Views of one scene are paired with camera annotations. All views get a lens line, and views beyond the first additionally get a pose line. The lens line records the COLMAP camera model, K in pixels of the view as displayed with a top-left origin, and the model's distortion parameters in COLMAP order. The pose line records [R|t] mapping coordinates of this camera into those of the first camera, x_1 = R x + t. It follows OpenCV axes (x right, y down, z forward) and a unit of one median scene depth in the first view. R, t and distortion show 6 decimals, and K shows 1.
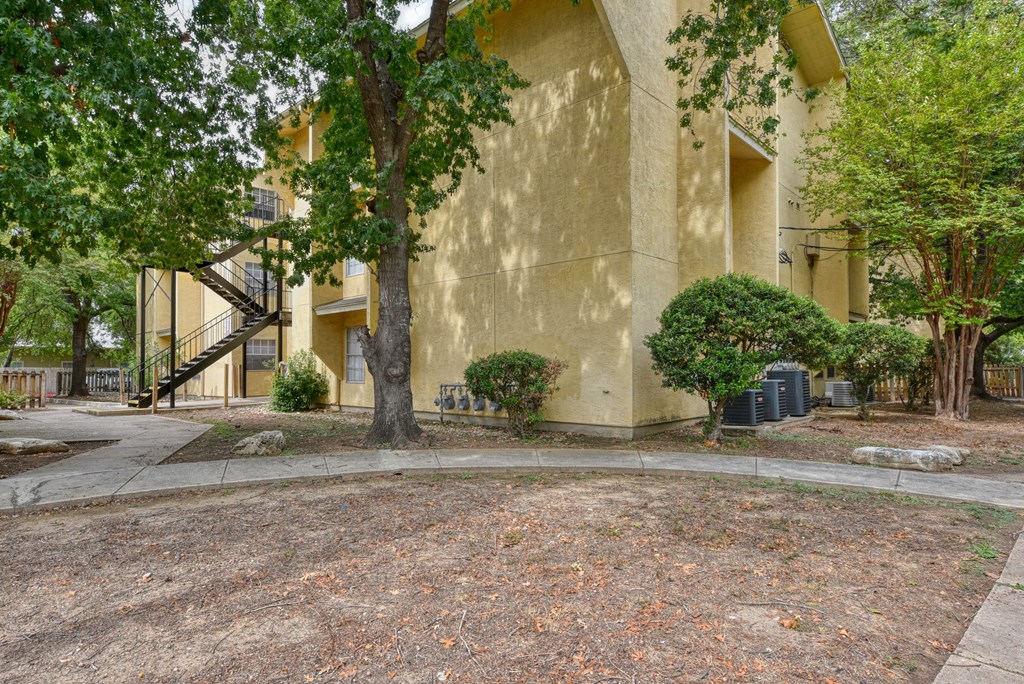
lens RADIAL K [[570.7, 0, 500.1], [0, 570.7, 353.4], [0, 0, 1]] dist [0.025637, 0.002402]
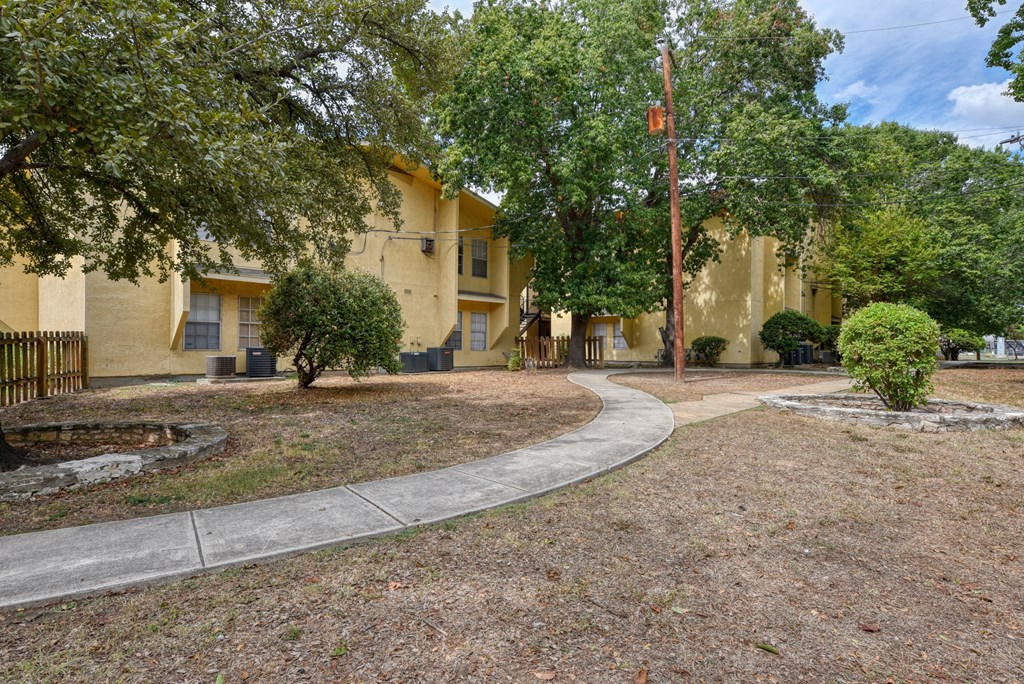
lens RADIAL K [[570.7, 0, 521.8], [0, 570.7, 349.1], [0, 0, 1]] dist [0.025637, 0.002402]
pose [[0.999289, 0.008430, 0.036755, -0.809030], [-0.009478, 0.999550, 0.028454, -0.008424], [-0.036499, -0.028782, 0.998919, -1.432159]]
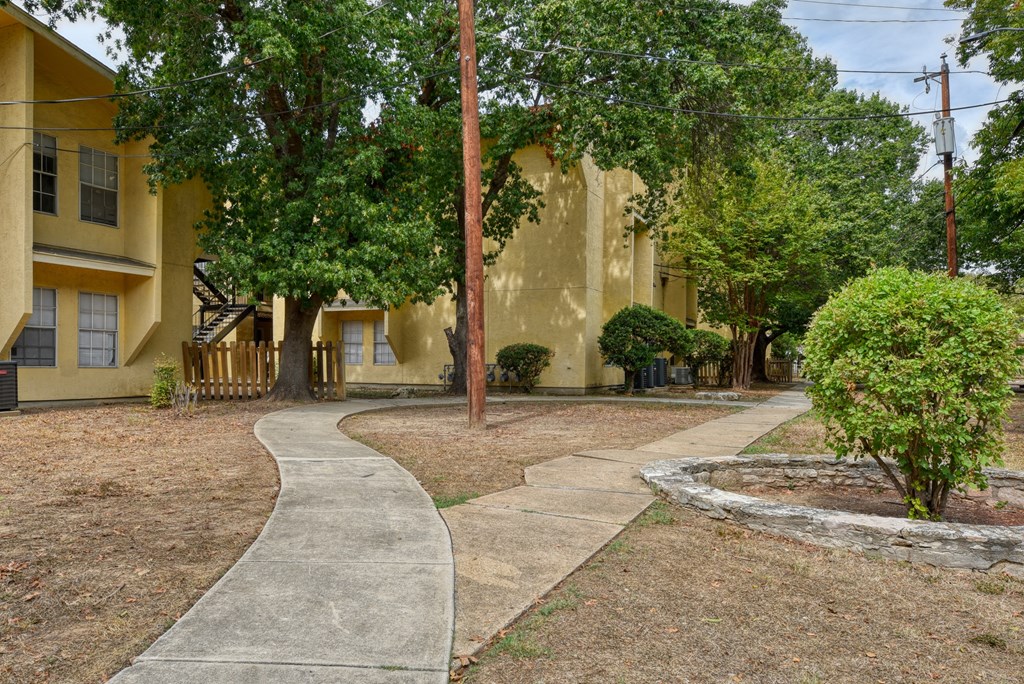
lens RADIAL K [[763.5, 0, 490.6], [0, 763.5, 354.3], [0, 0, 1]] dist [0.071732, 0.004612]
pose [[0.948825, 0.013887, 0.315497, -0.650190], [-0.018851, 0.999742, 0.012687, 0.001237], [-0.315239, -0.017985, 0.948842, -0.939875]]
